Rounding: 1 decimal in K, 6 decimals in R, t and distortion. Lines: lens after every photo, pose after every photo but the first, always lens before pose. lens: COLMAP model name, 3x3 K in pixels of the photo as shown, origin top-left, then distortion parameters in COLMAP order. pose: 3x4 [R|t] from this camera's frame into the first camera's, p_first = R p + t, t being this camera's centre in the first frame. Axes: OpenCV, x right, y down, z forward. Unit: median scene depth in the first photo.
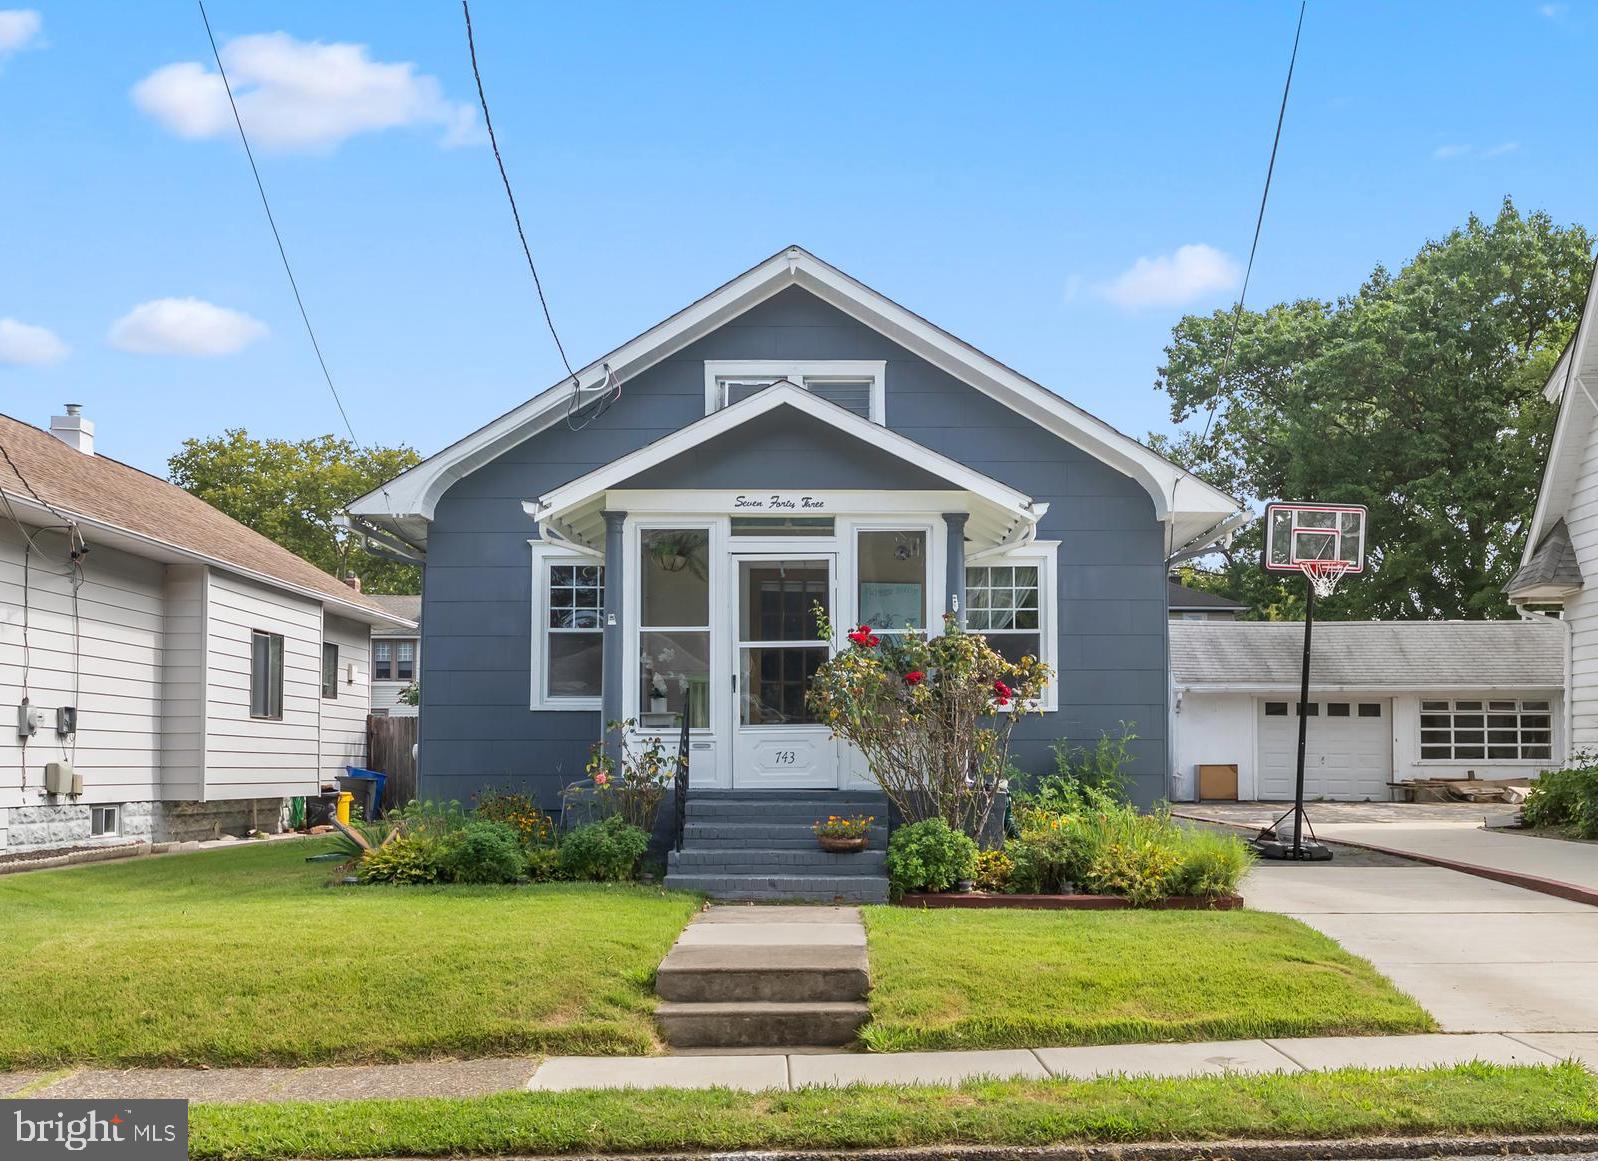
lens RADIAL K [[1742.0, 0, 799.3], [0, 1742.0, 646.3], [0, 0, 1]] dist [0.002026, -0.004204]
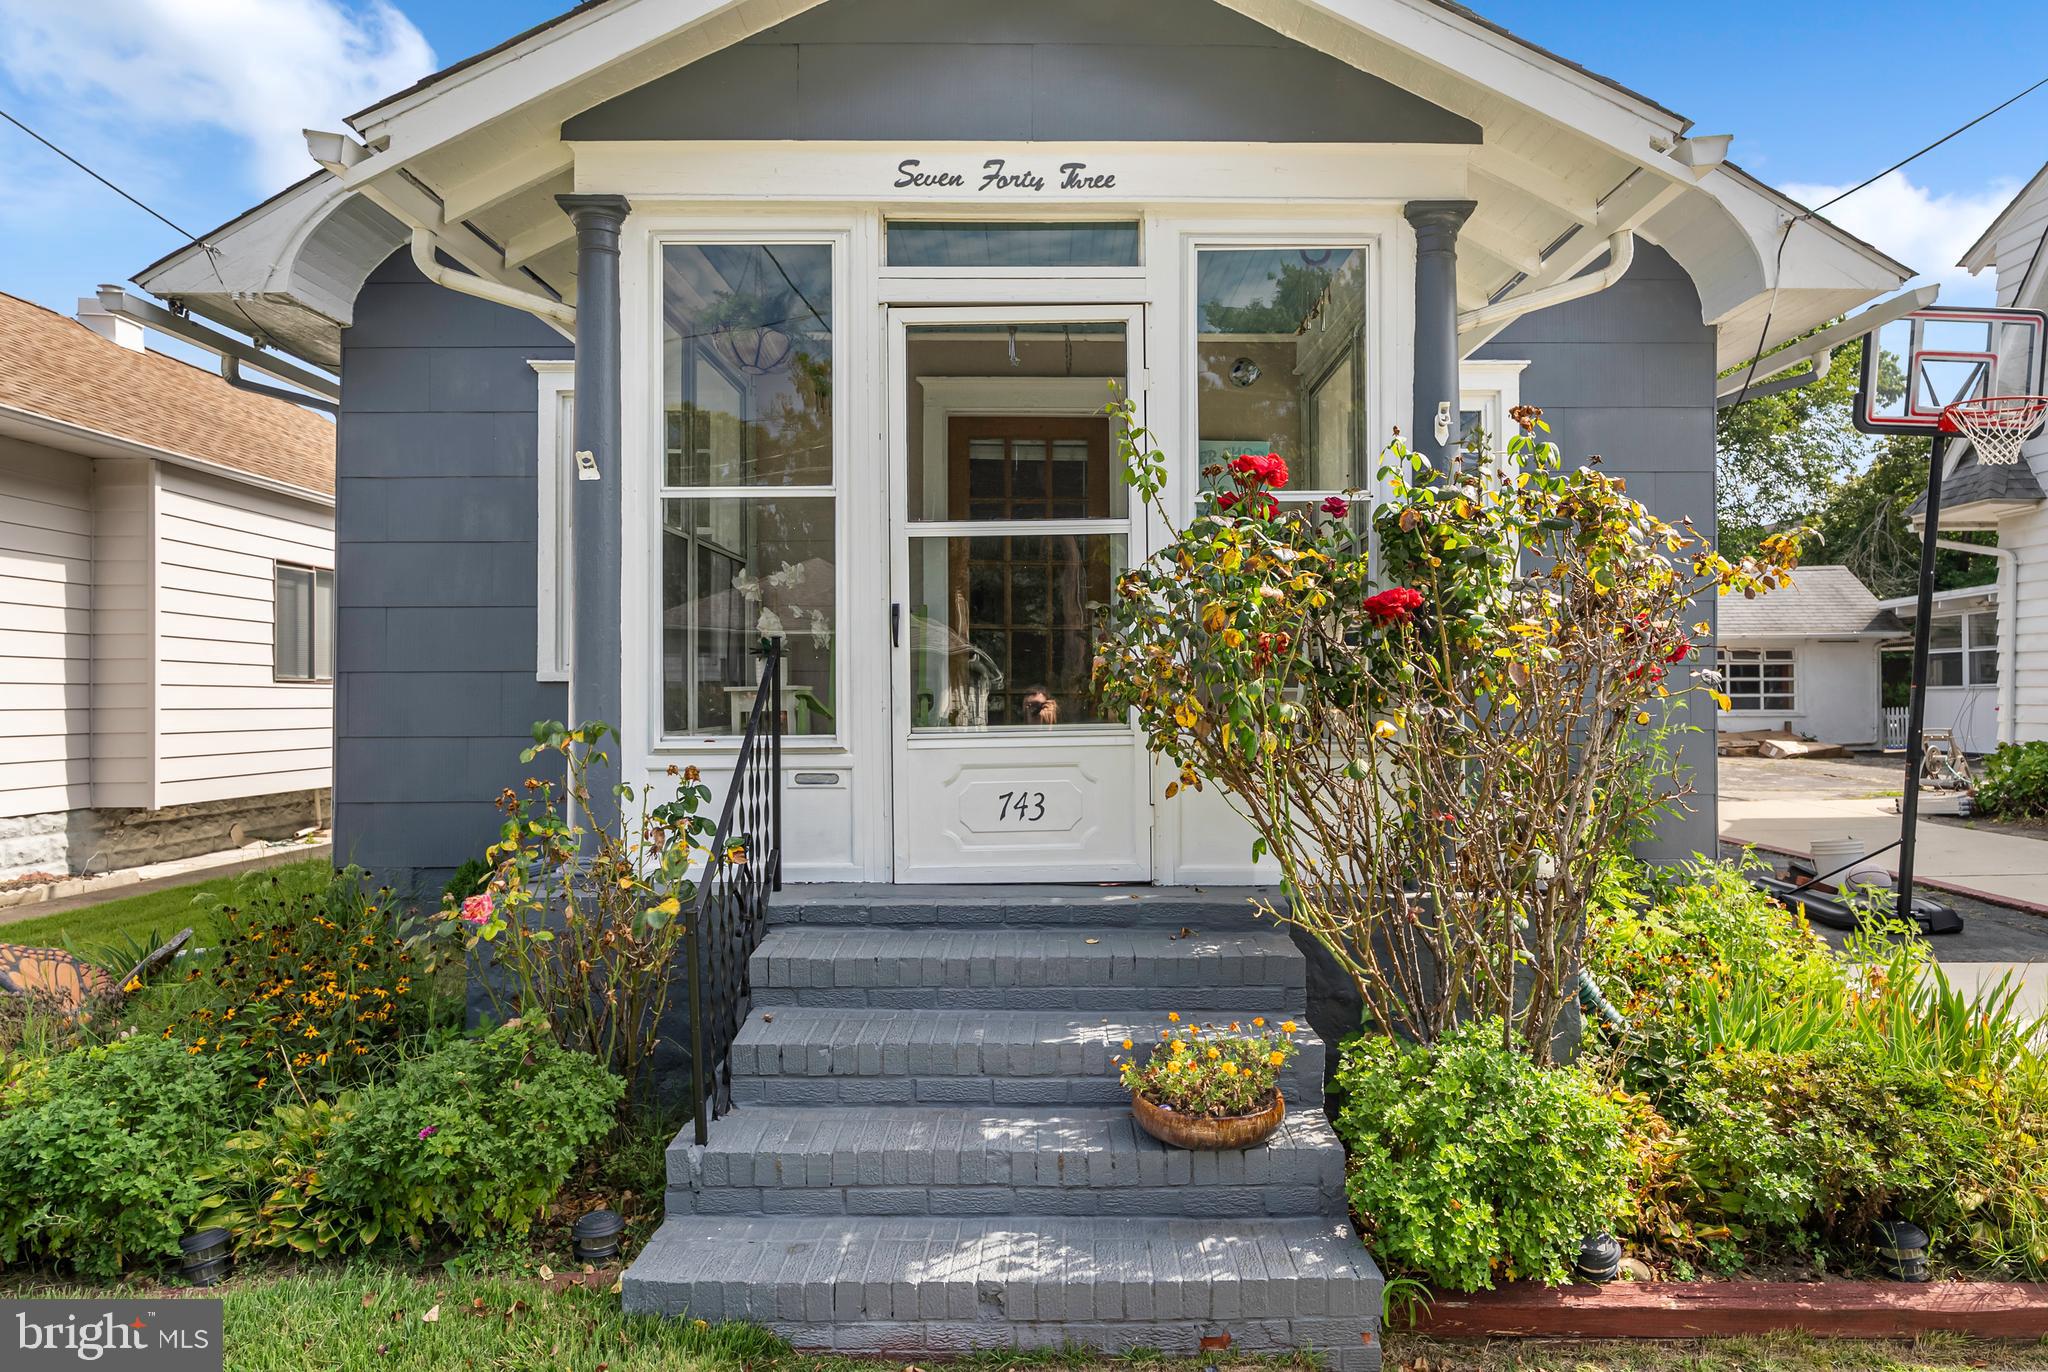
lens RADIAL K [[1228.6, 0, 1024.0], [0, 1228.6, 686.0], [0, 0, 1]] dist [-0.000984, -0.000743]
pose [[0.999953, -0.004117, 0.008770, -0.010003], [0.003575, 0.998133, 0.060973, 0.018096], [-0.009005, -0.060939, 0.998101, 0.707086]]
